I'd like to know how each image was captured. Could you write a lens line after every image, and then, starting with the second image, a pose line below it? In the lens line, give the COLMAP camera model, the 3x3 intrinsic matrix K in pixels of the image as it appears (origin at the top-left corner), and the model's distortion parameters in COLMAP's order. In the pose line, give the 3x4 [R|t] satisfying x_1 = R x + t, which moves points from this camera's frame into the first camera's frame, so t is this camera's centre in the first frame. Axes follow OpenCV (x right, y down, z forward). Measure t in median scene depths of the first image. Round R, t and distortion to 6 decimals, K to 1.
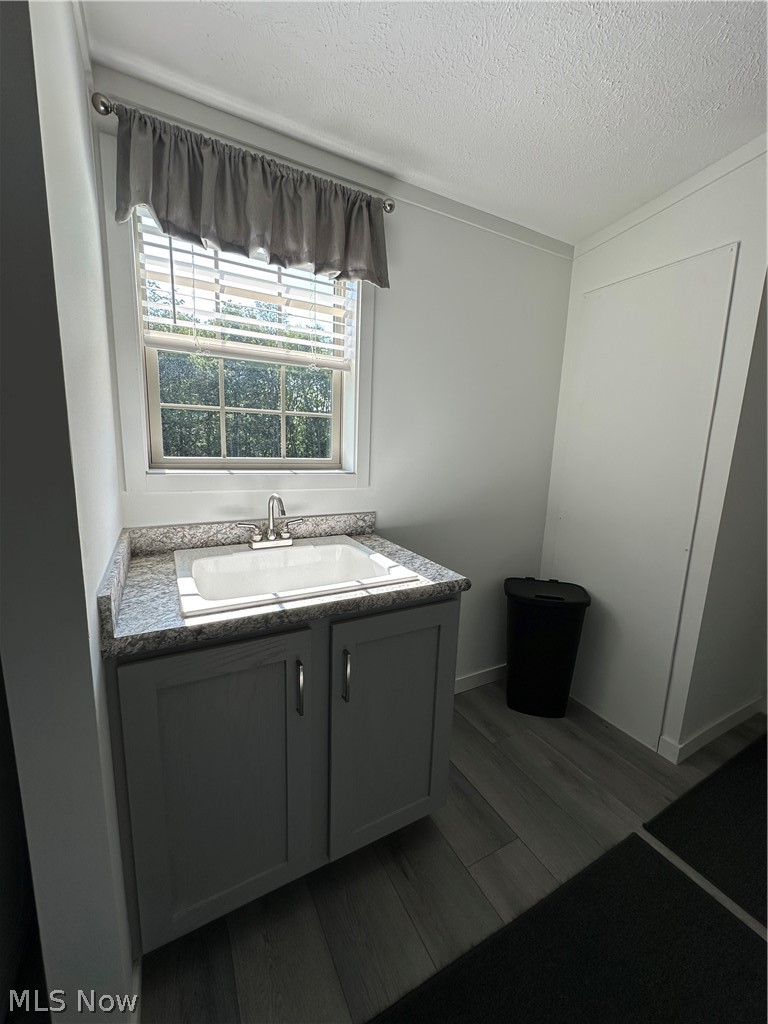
lens RADIAL K [[411.3, 0, 384.0], [0, 411.3, 512.0], [0, 0, 1]] dist [-0.002335, -0.000297]
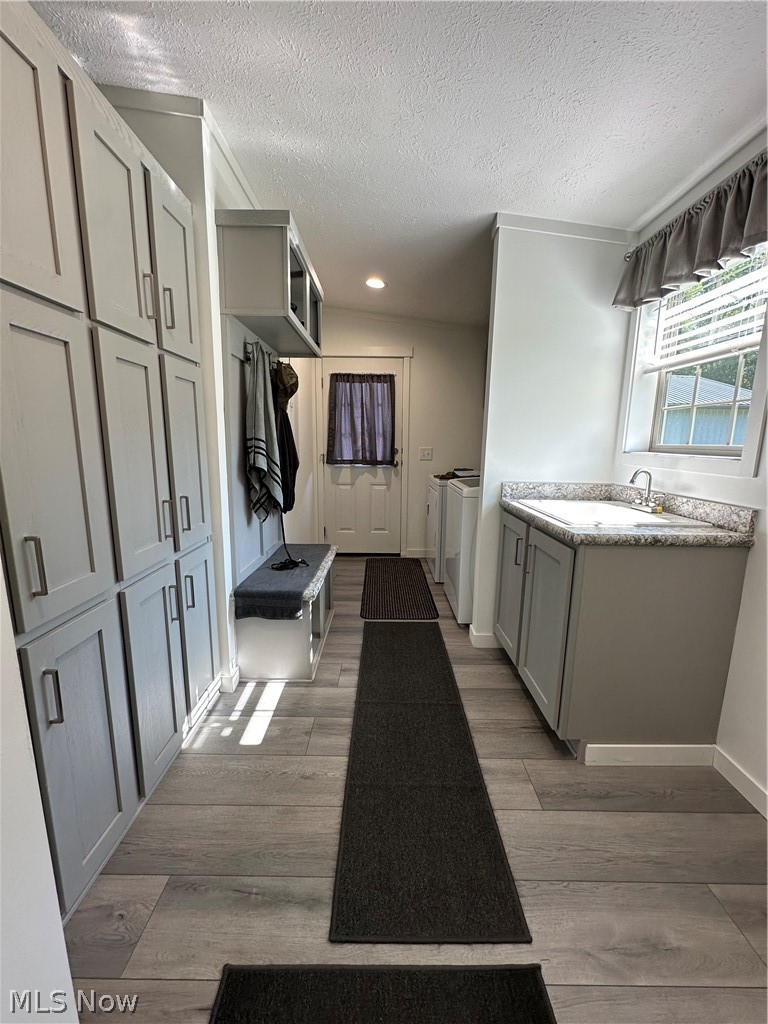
lens RADIAL K [[411.3, 0, 384.0], [0, 411.3, 512.0], [0, 0, 1]] dist [-0.002335, -0.000297]
pose [[-0.483399, 0.108715, -0.868623, 1.223644], [-0.177829, 0.959375, 0.219037, -0.049162], [0.857148, 0.260349, -0.444428, 0.867366]]
